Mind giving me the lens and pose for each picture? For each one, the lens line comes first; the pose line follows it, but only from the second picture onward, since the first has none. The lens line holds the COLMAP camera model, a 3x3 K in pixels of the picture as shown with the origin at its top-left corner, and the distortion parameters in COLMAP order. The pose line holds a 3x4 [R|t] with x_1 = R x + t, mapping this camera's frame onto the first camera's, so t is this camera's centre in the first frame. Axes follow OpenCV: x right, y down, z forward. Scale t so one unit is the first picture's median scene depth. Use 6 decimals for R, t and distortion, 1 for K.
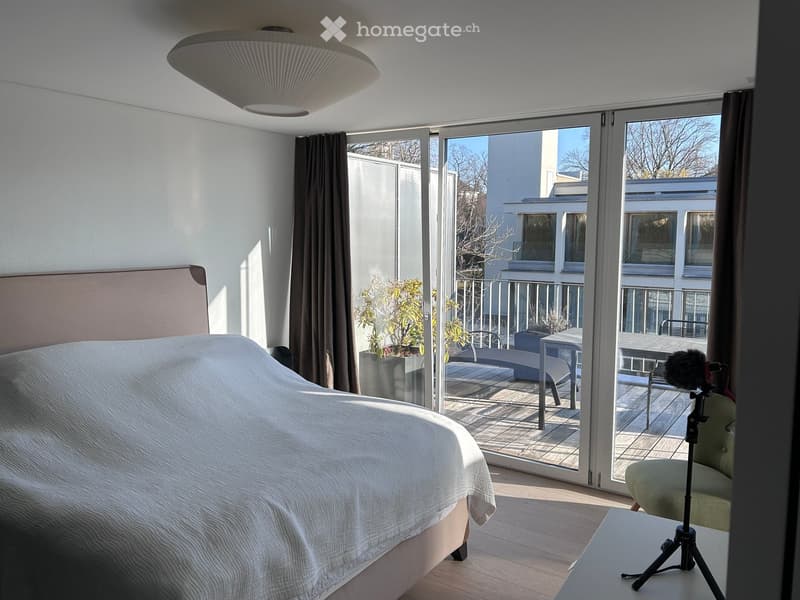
lens RADIAL K [[624.0, 0, 414.4], [0, 624.0, 290.3], [0, 0, 1]] dist [0.014323, -0.005567]
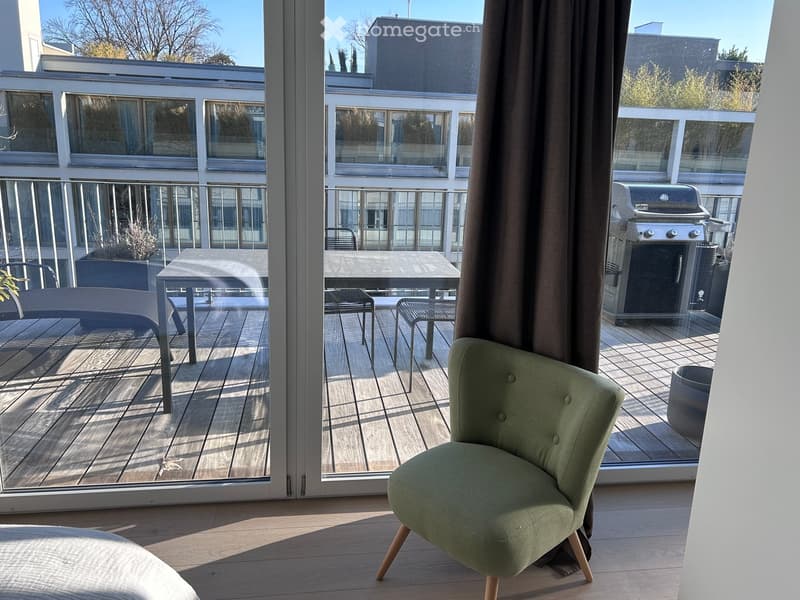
lens RADIAL K [[622.8, 0, 400.0], [0, 622.8, 300.0], [0, 0, 1]] dist [0.010298, -0.007530]
pose [[0.746400, -0.148811, 0.648646, -0.017930], [0.027977, 0.980834, 0.192827, -0.009279], [-0.664909, -0.125779, 0.736258, 0.309003]]
